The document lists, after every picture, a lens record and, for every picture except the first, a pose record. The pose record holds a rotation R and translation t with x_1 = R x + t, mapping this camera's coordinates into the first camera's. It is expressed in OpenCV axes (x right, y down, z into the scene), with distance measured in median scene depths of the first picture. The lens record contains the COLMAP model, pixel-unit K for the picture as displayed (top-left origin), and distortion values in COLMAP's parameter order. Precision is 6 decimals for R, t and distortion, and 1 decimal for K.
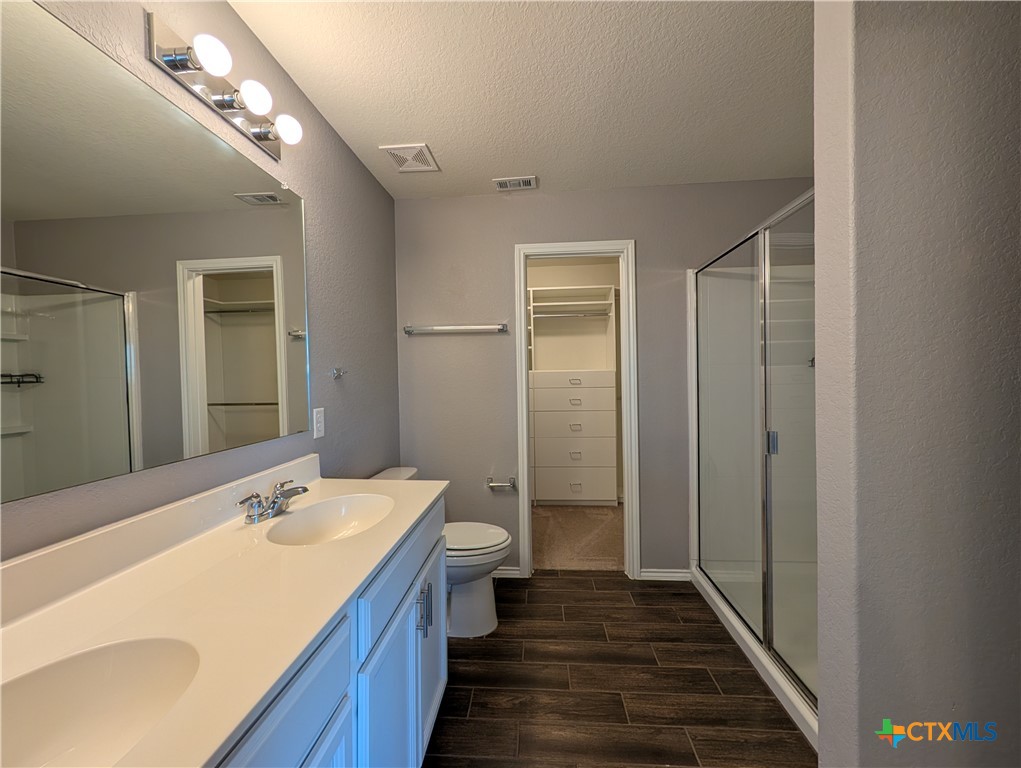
lens RADIAL K [[395.1, 0, 512.1], [0, 395.1, 380.0], [0, 0, 1]] dist [0.003519, 0.000212]
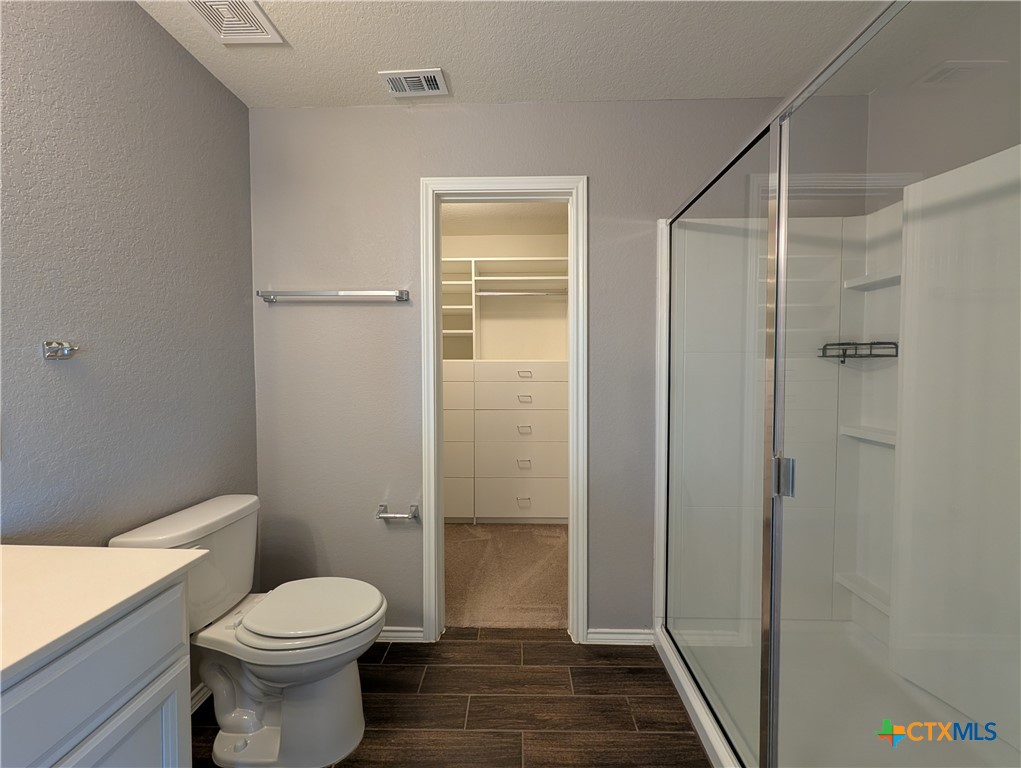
lens RADIAL K [[393.5, 0, 511.6], [0, 393.5, 380.6], [0, 0, 1]] dist [0.000977, 0.000186]
pose [[0.998756, 0.013615, 0.047968, 0.144014], [-0.014463, 0.999745, 0.017370, 0.005682], [-0.047719, -0.018042, 0.998698, 0.287676]]
